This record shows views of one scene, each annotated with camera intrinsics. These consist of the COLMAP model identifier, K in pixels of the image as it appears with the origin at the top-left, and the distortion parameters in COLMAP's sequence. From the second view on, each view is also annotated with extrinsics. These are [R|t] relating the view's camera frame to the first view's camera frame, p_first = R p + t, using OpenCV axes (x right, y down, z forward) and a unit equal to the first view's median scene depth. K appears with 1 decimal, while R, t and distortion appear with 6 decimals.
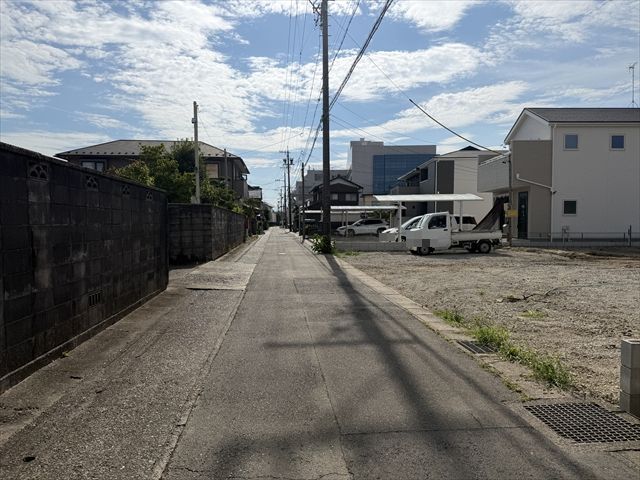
lens RADIAL K [[445.5, 0, 316.4], [0, 445.5, 239.8], [0, 0, 1]] dist [0.051059, -0.059975]
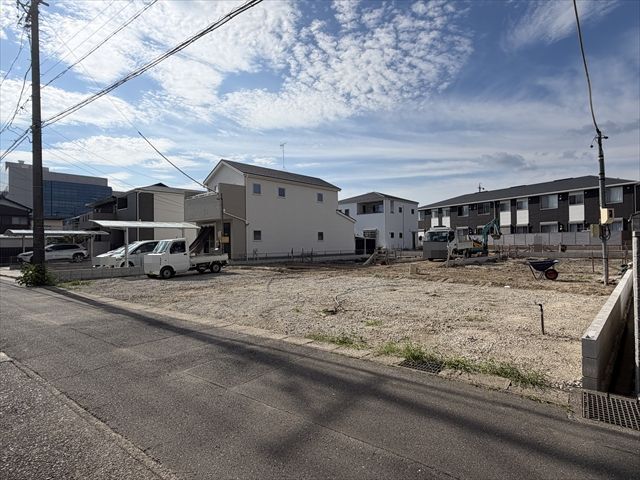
lens RADIAL K [[343.5, 0, 319.9], [0, 343.5, 240.7], [0, 0, 1]] dist [-0.004433, 0.000206]
pose [[0.669772, 0.000267, 0.742567, -0.104255], [0.038529, 0.998640, -0.035110, -0.010939], [-0.741567, 0.052126, 0.668851, 0.151130]]
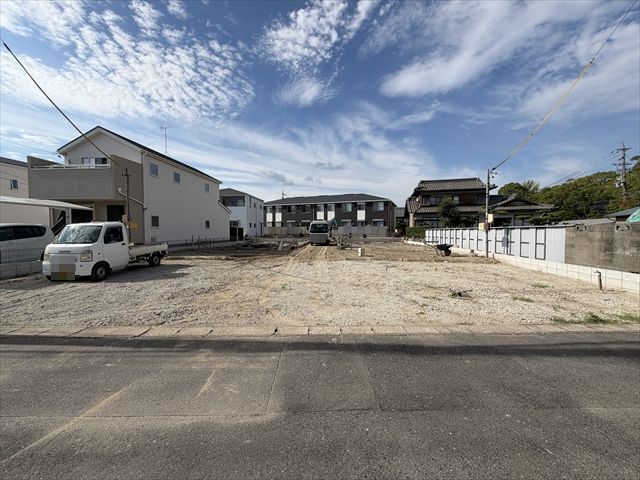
lens RADIAL K [[254.1, 0, 317.8], [0, 254.1, 240.4], [0, 0, 1]] dist [-0.000919, -0.001104]
pose [[0.063156, -0.034231, 0.997416, -0.129161], [0.035599, 0.998853, 0.032027, -0.026744], [-0.997369, 0.033484, 0.064302, 0.527194]]
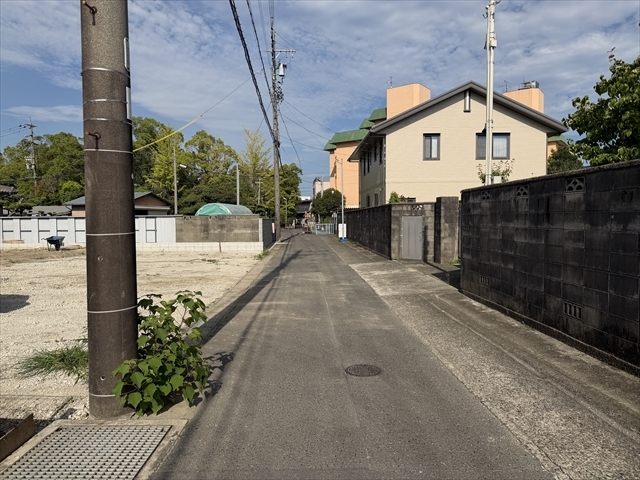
lens RADIAL K [[445.5, 0, 325.2], [0, 445.5, 252.1], [0, 0, 1]] dist [0.051059, -0.059975]
pose [[-0.999326, 0.008566, 0.035684, -0.062501], [0.012476, 0.993760, 0.110838, -0.049362], [-0.034512, 0.111208, -0.993198, 1.152307]]
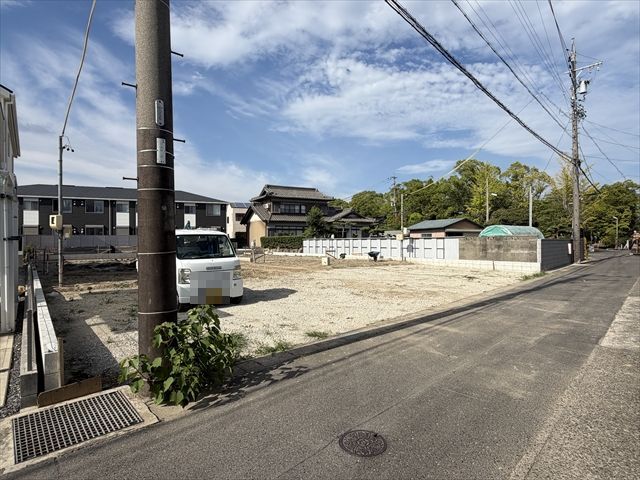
lens RADIAL K [[348.3, 0, 321.6], [0, 348.3, 246.4], [0, 0, 1]] dist [0.000261, 0.001482]
pose [[-0.652135, -0.005203, 0.758085, -0.156748], [0.035199, 0.998690, 0.037135, -0.045359], [-0.757286, 0.050901, -0.651097, 1.037004]]
